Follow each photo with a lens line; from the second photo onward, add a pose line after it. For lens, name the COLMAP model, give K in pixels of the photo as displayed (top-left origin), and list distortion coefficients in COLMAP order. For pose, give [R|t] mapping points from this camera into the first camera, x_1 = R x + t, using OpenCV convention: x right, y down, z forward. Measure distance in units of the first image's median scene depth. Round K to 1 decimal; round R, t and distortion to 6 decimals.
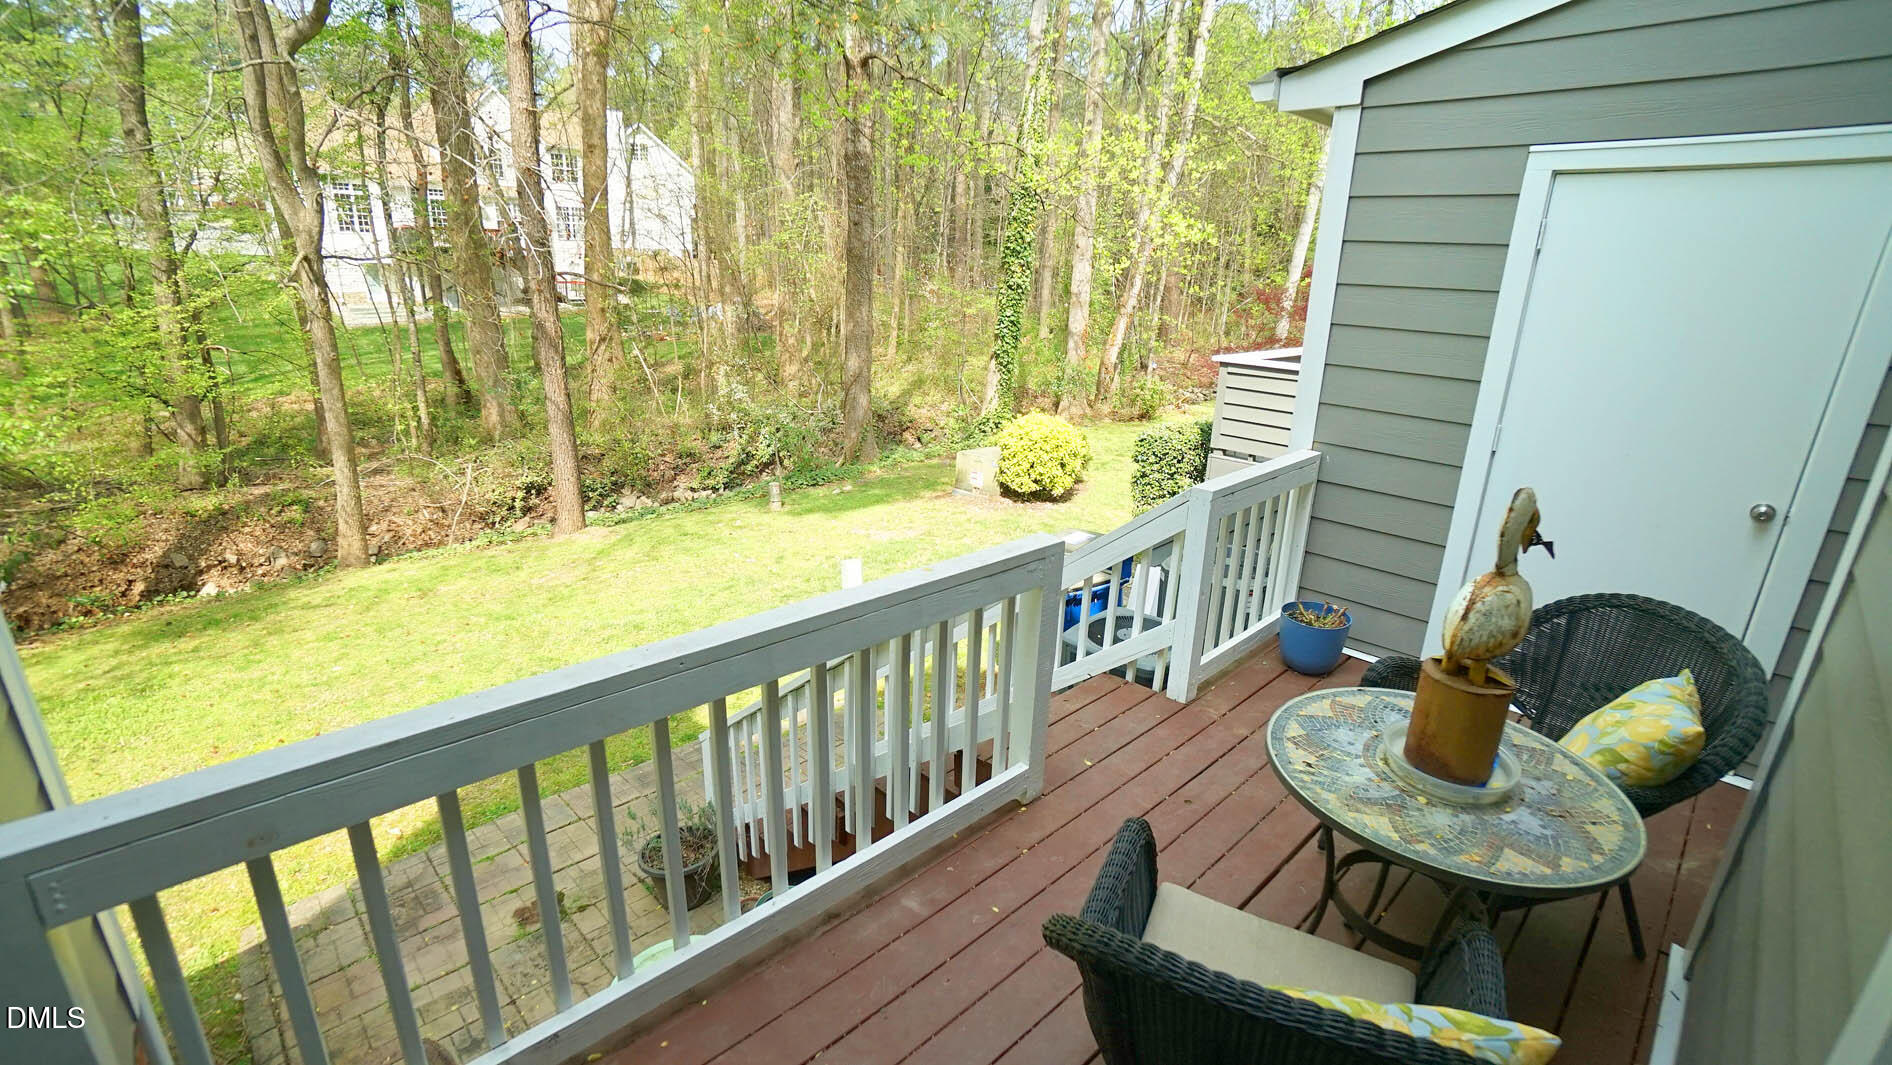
lens RADIAL K [[829.0, 0, 950.5], [0, 829.0, 539.0], [0, 0, 1]] dist [-0.064403, 0.022814]
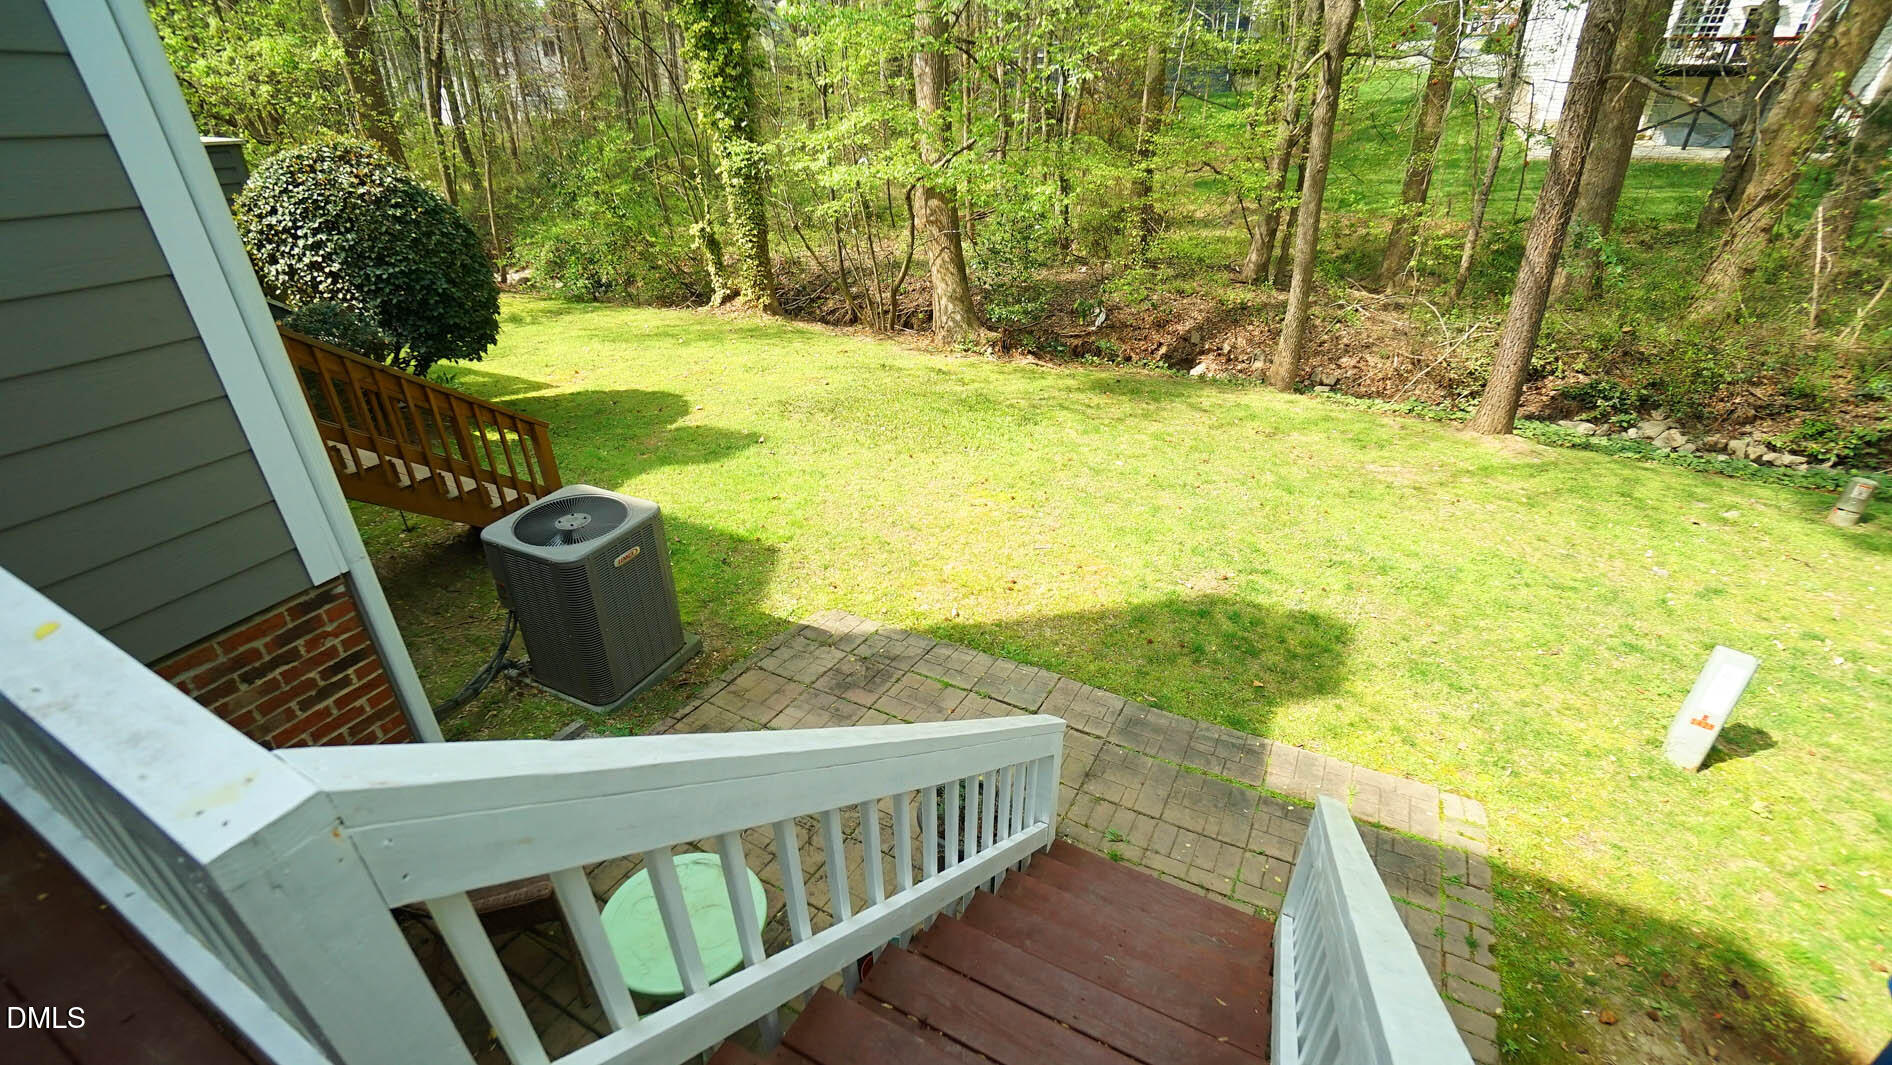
lens RADIAL K [[829.0, 0, 950.5], [0, 829.0, 539.0], [0, 0, 1]] dist [-0.064403, 0.022814]
pose [[0.305888, 0.449417, -0.839320, 0.074165], [-0.292051, 0.883367, 0.366565, -0.049435], [0.906167, 0.132996, 0.401463, 0.218119]]
